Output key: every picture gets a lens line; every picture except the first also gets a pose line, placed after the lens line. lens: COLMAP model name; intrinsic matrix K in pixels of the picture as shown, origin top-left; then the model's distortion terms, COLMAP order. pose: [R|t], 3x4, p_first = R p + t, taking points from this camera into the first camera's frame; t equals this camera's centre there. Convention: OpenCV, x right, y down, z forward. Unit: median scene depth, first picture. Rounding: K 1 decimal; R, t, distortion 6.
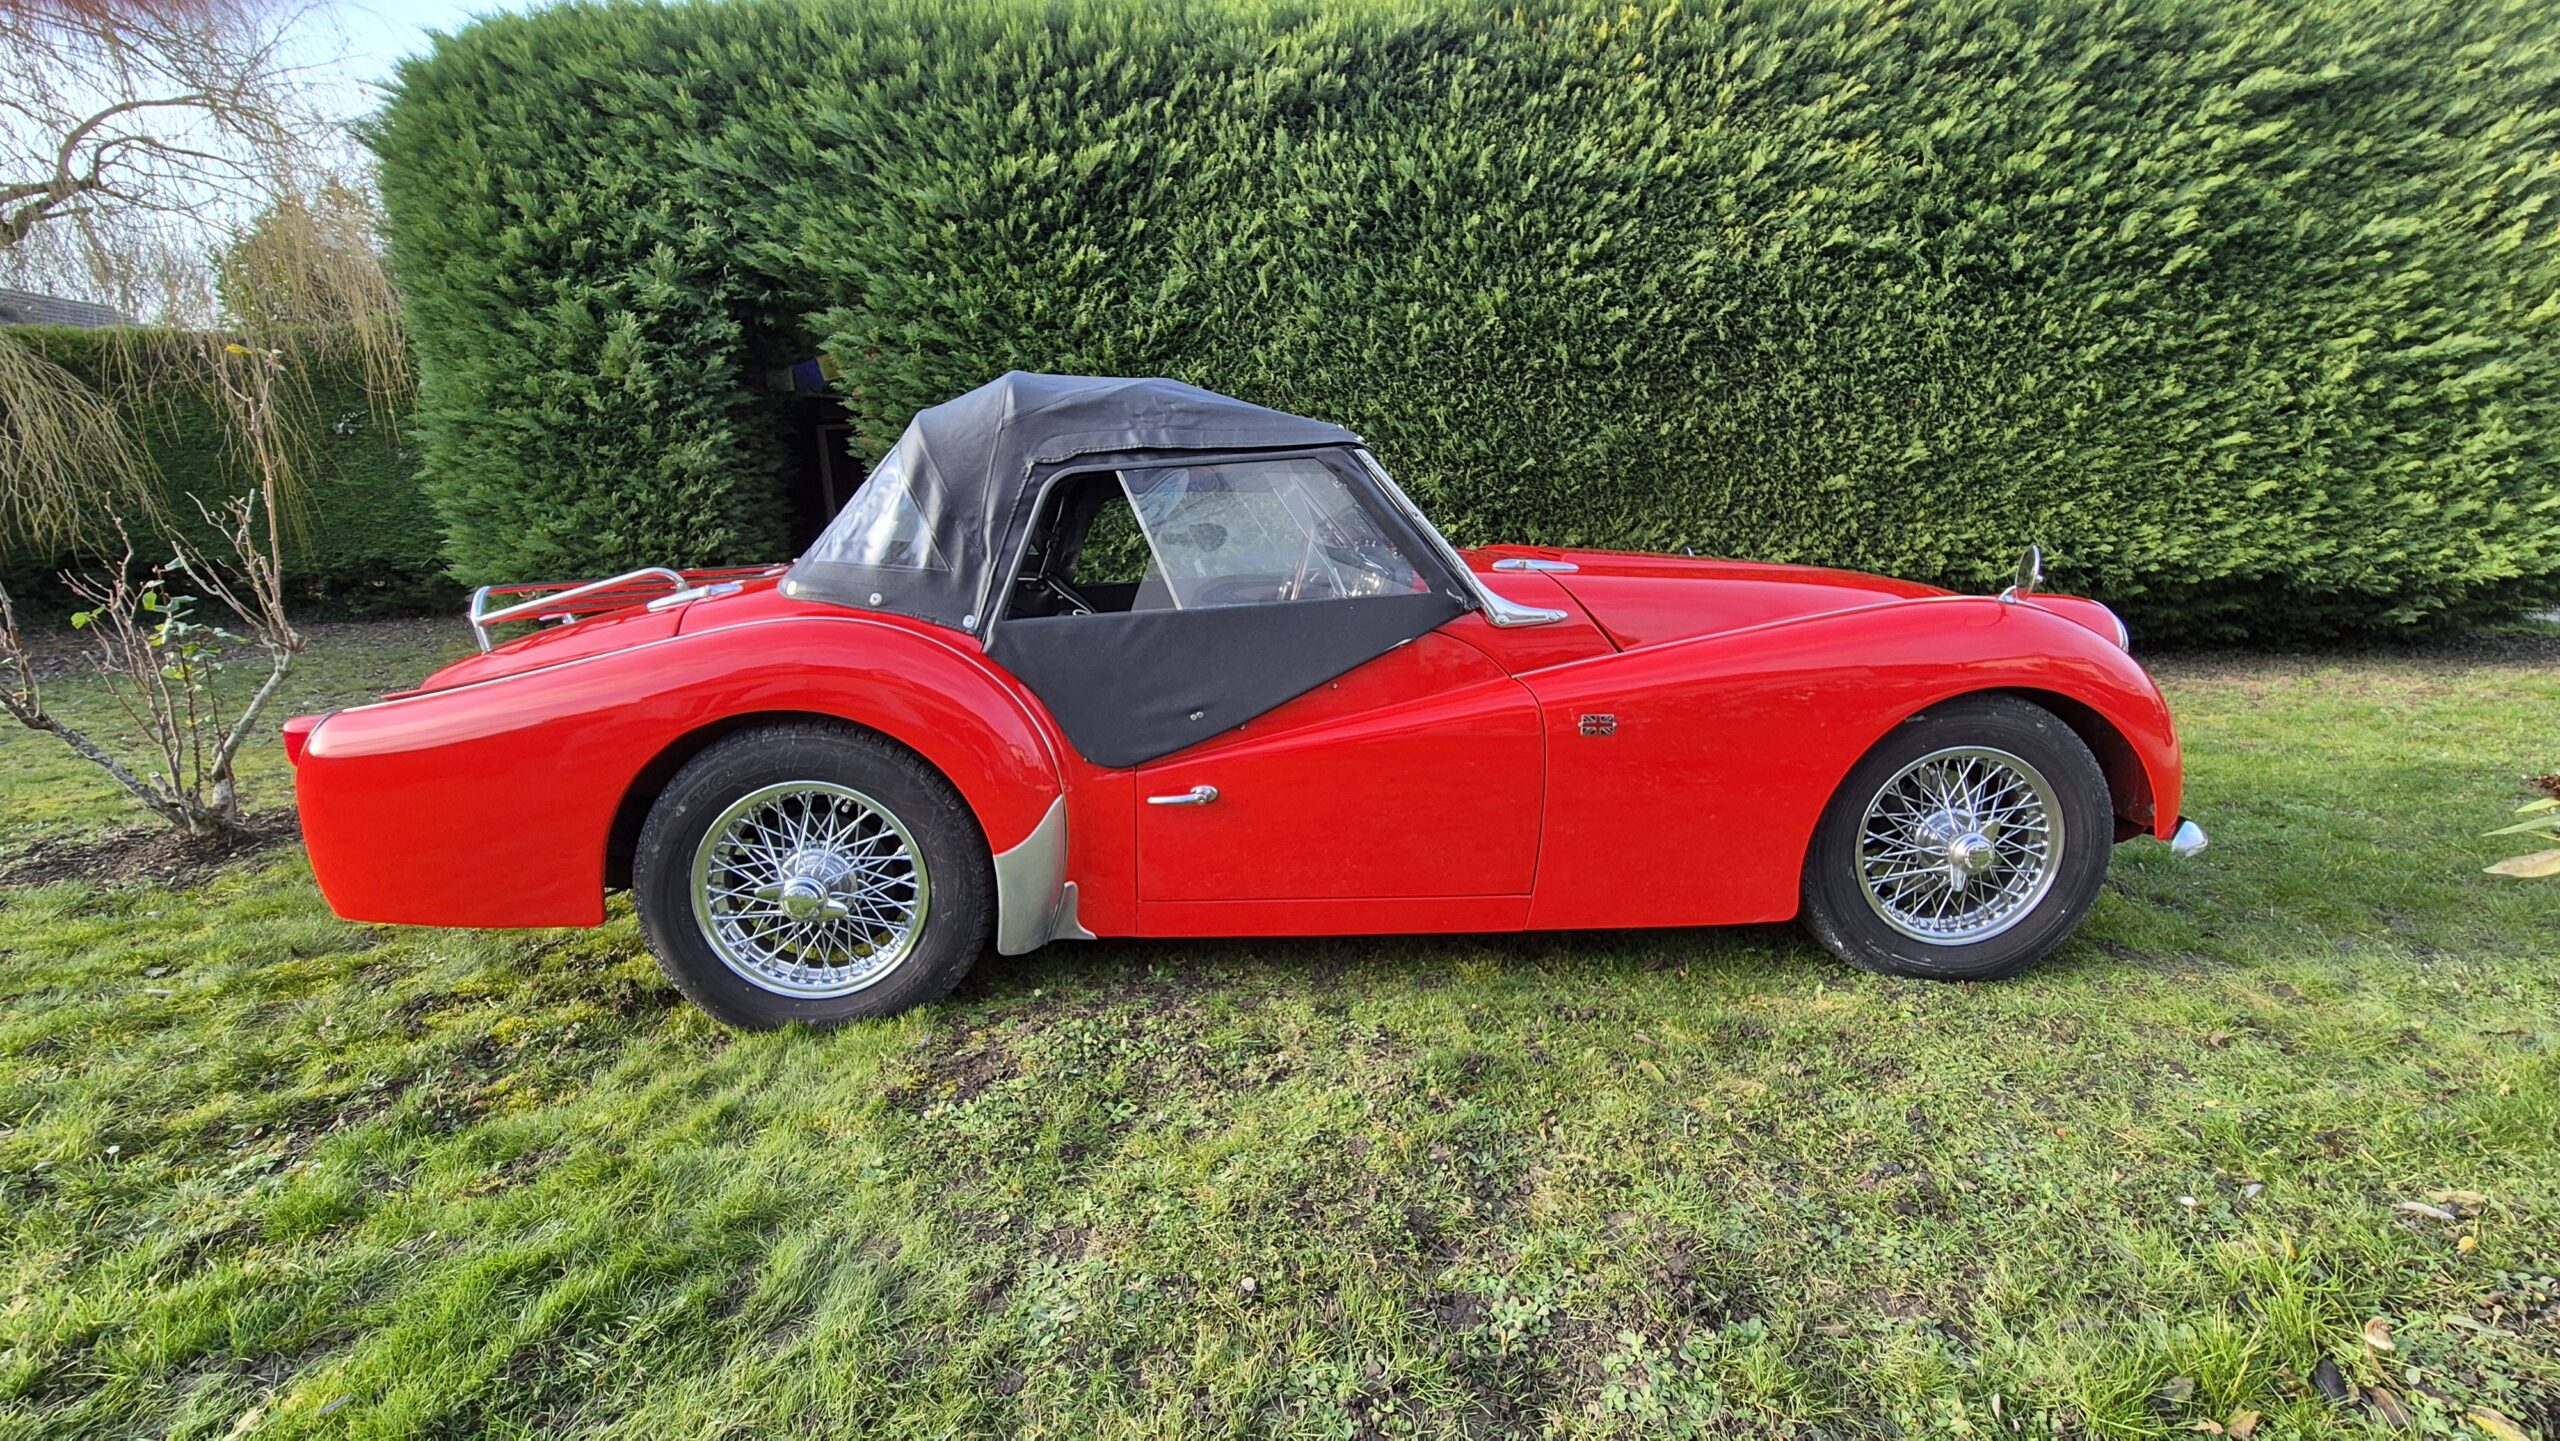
lens RADIAL K [[1050.0, 0, 1277.7], [0, 1050.0, 709.2], [0, 0, 1]] dist [-0.000717, 0.000553]
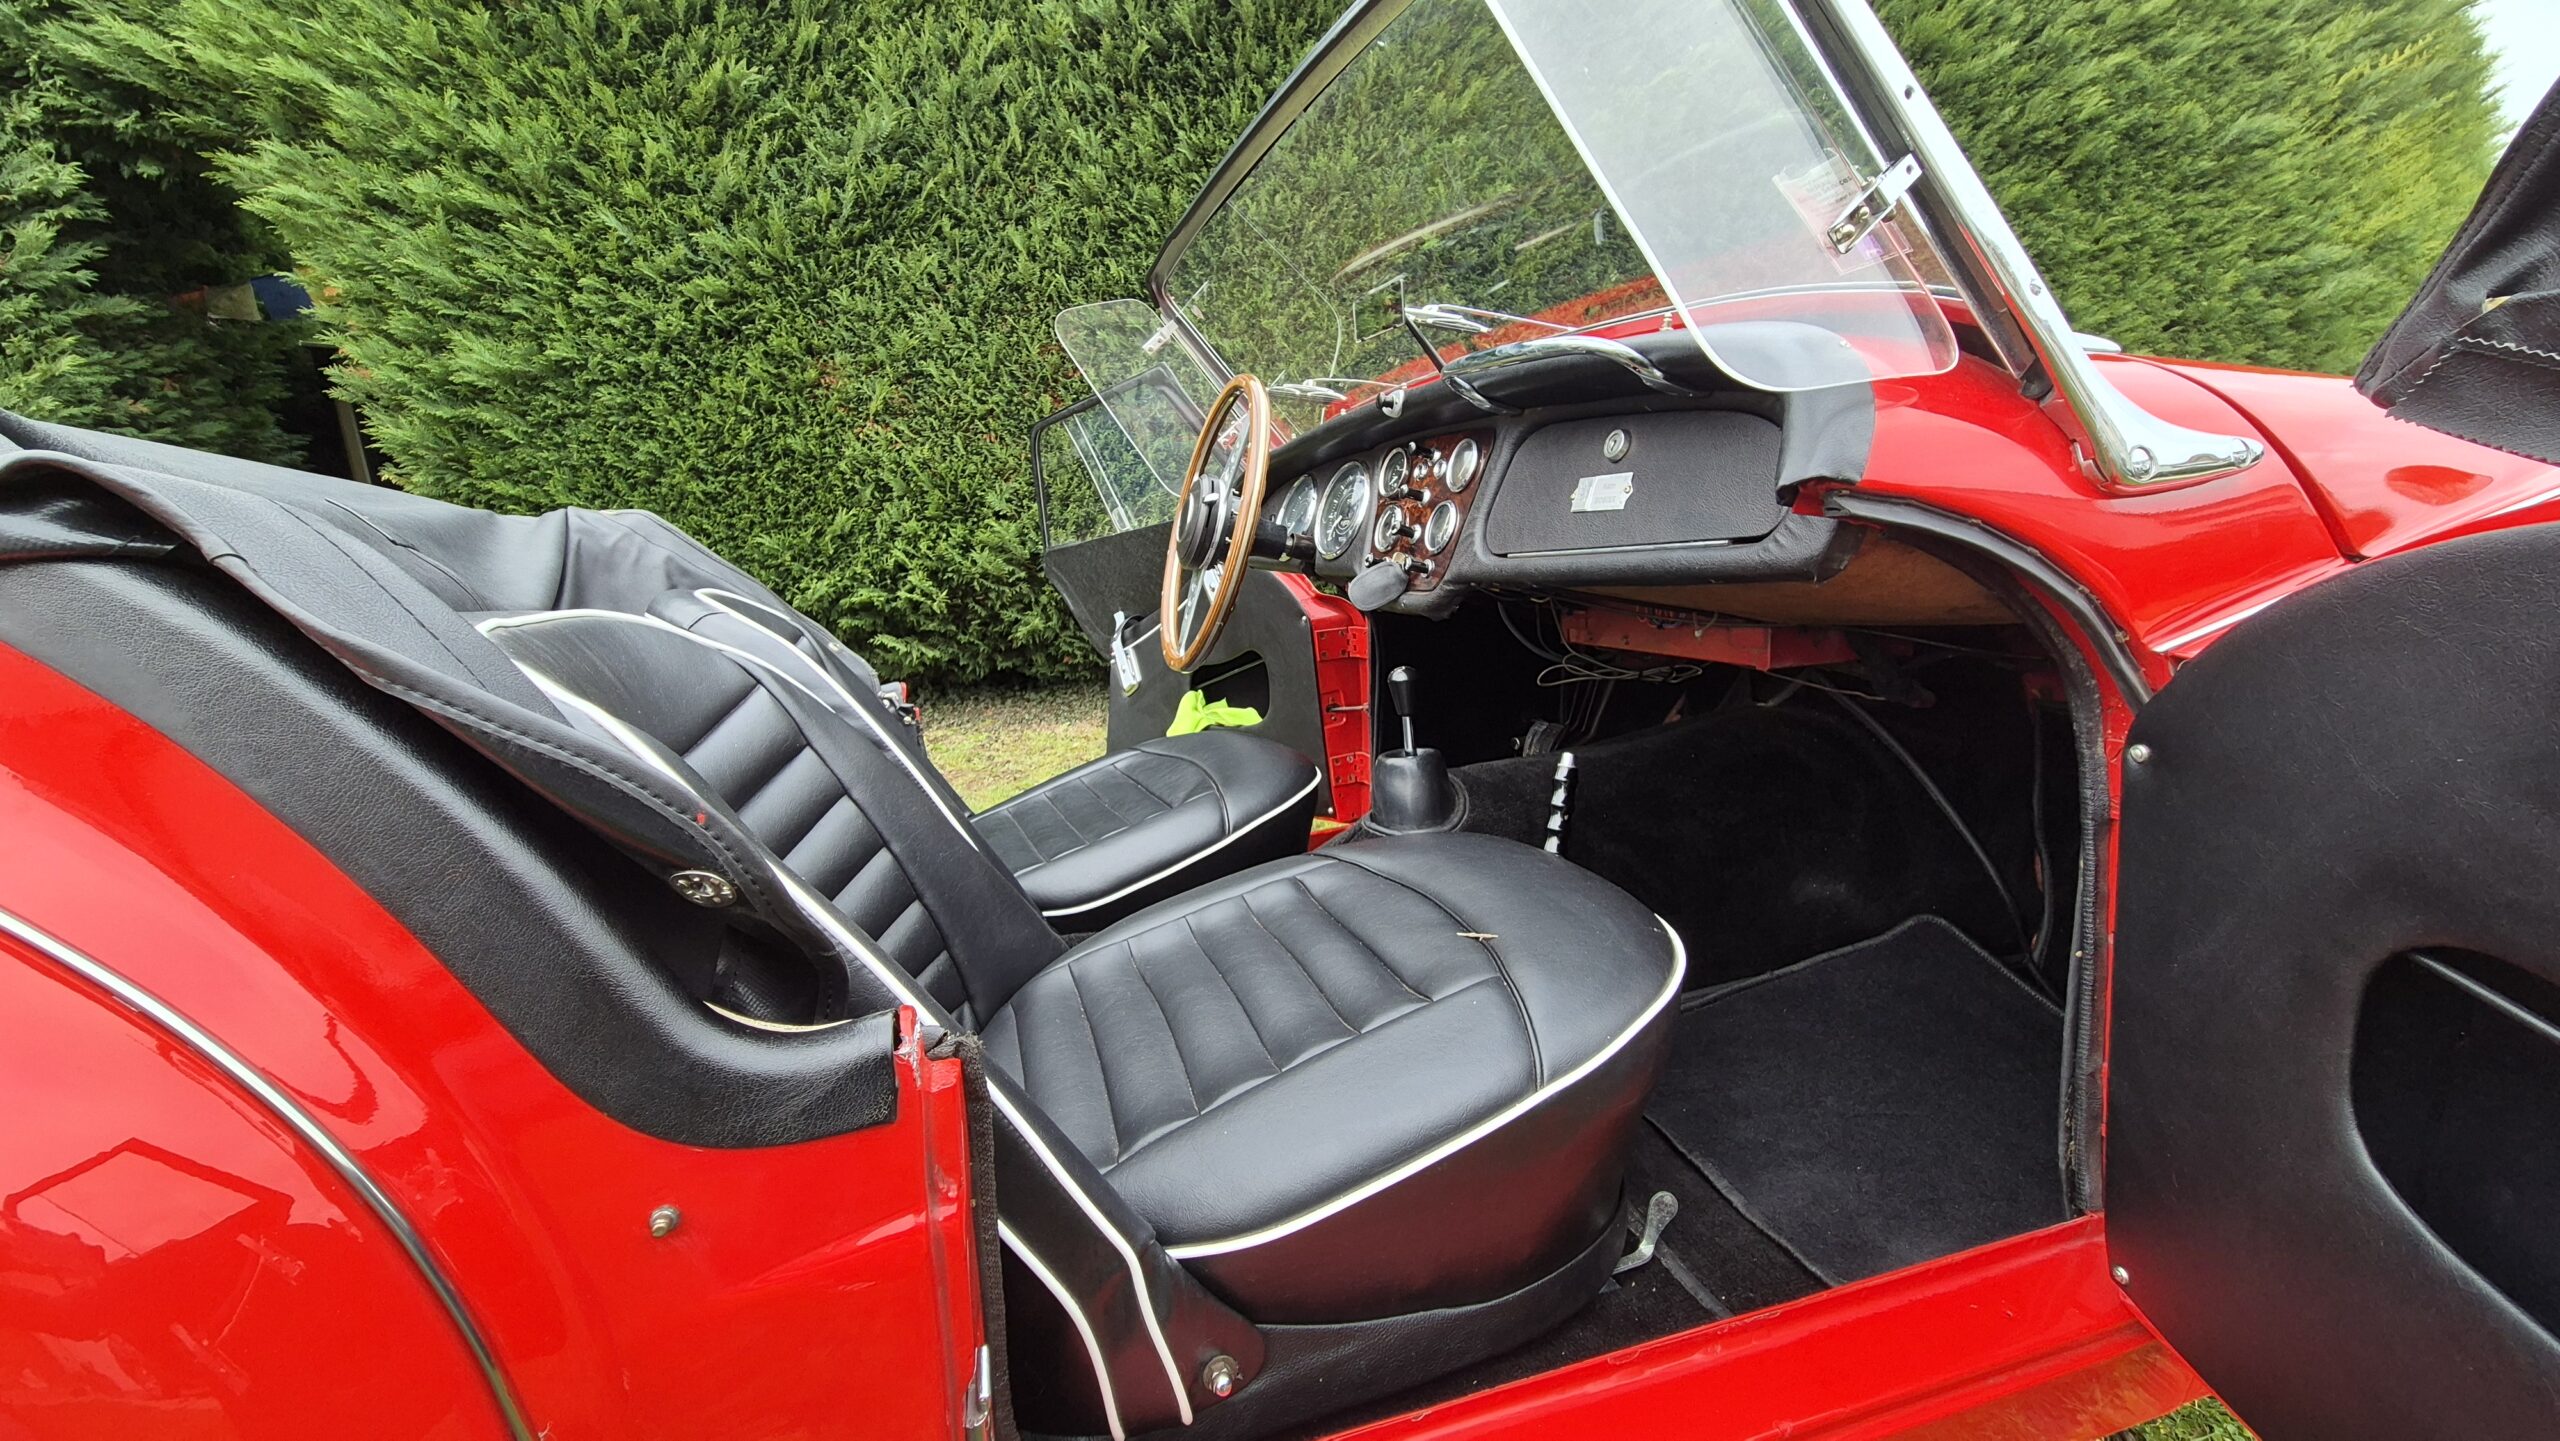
lens RADIAL K [[1047.1, 0, 1282.0], [0, 1047.1, 705.5], [0, 0, 1]] dist [0.003825, -0.002011]
pose [[0.968267, -0.080925, 0.236452, -0.036739], [0.085807, 0.996257, -0.010416, -0.012065], [-0.234724, 0.030375, 0.971587, 0.310828]]
